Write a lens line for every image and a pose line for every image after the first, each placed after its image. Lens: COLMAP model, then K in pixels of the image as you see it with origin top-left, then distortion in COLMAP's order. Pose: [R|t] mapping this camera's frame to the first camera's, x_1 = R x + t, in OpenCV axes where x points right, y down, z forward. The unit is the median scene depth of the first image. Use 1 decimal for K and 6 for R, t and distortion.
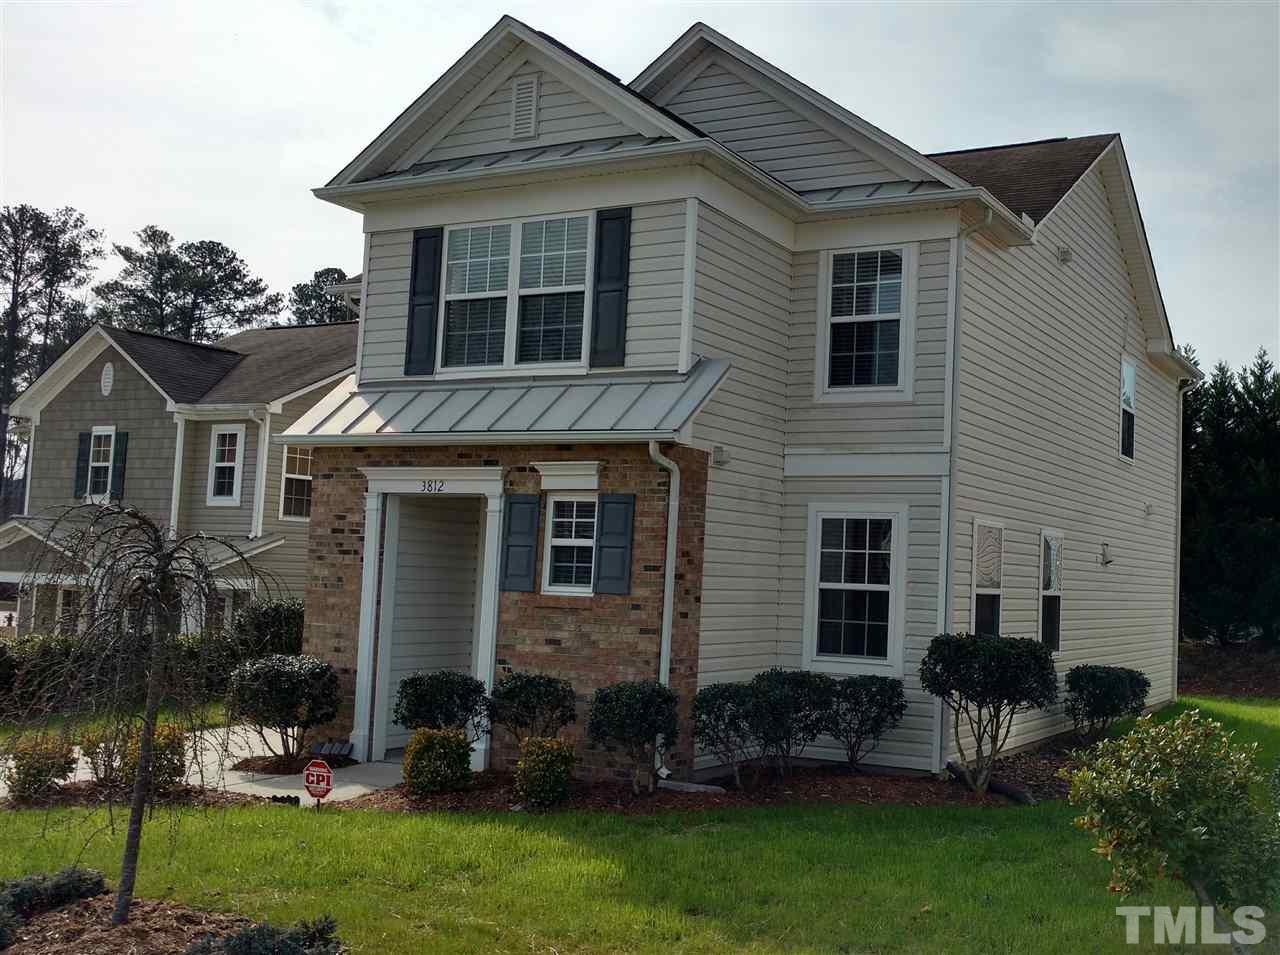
lens RADIAL K [[1486.0, 0, 640.0], [0, 1486.0, 477.5], [0, 0, 1]] dist [0.018835, 0.000643]
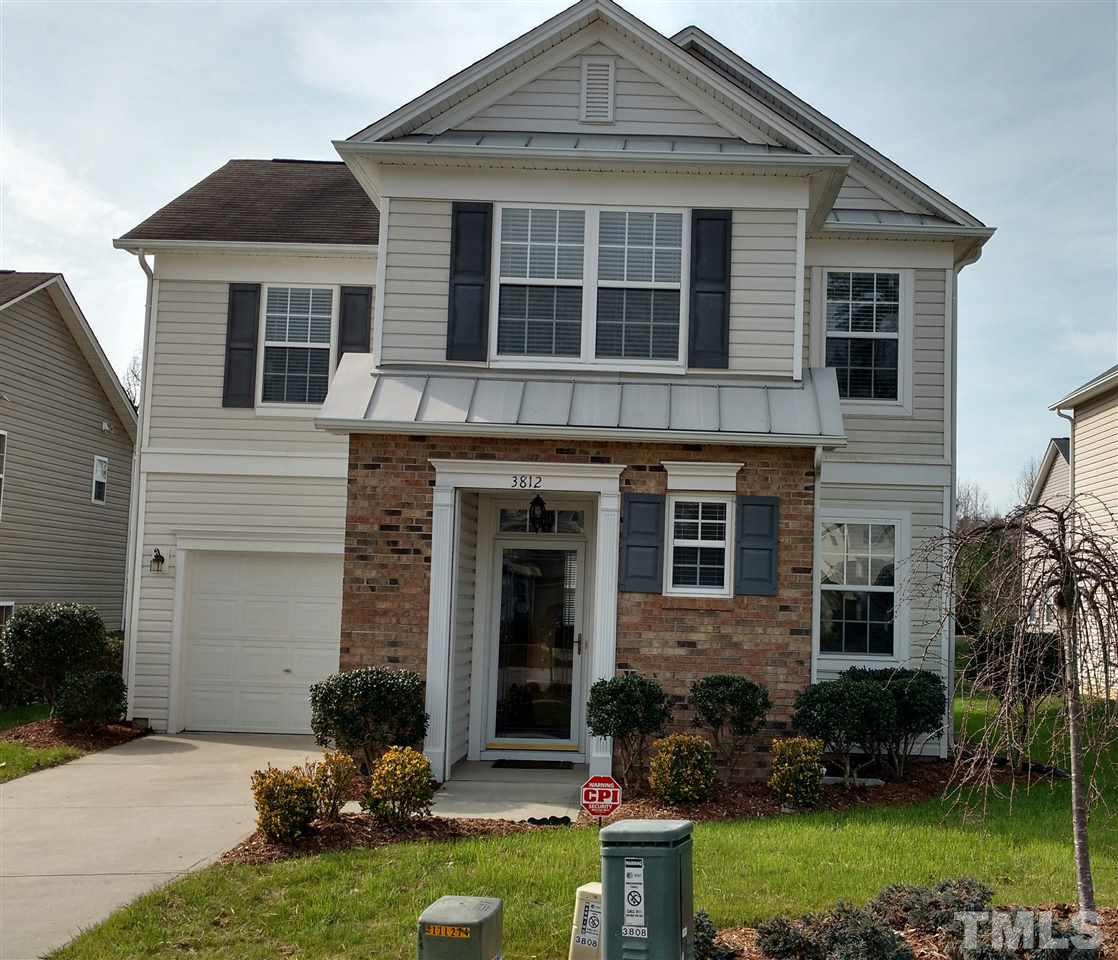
lens RADIAL K [[1523.8, 0, 657.8], [0, 1523.8, 478.3], [0, 0, 1]] dist [0.176414, -0.820561]
pose [[0.878458, 0.030203, 0.476865, -0.533581], [-0.031554, 0.999489, -0.005178, 0.005967], [-0.476777, -0.010498, 0.878961, 0.113094]]
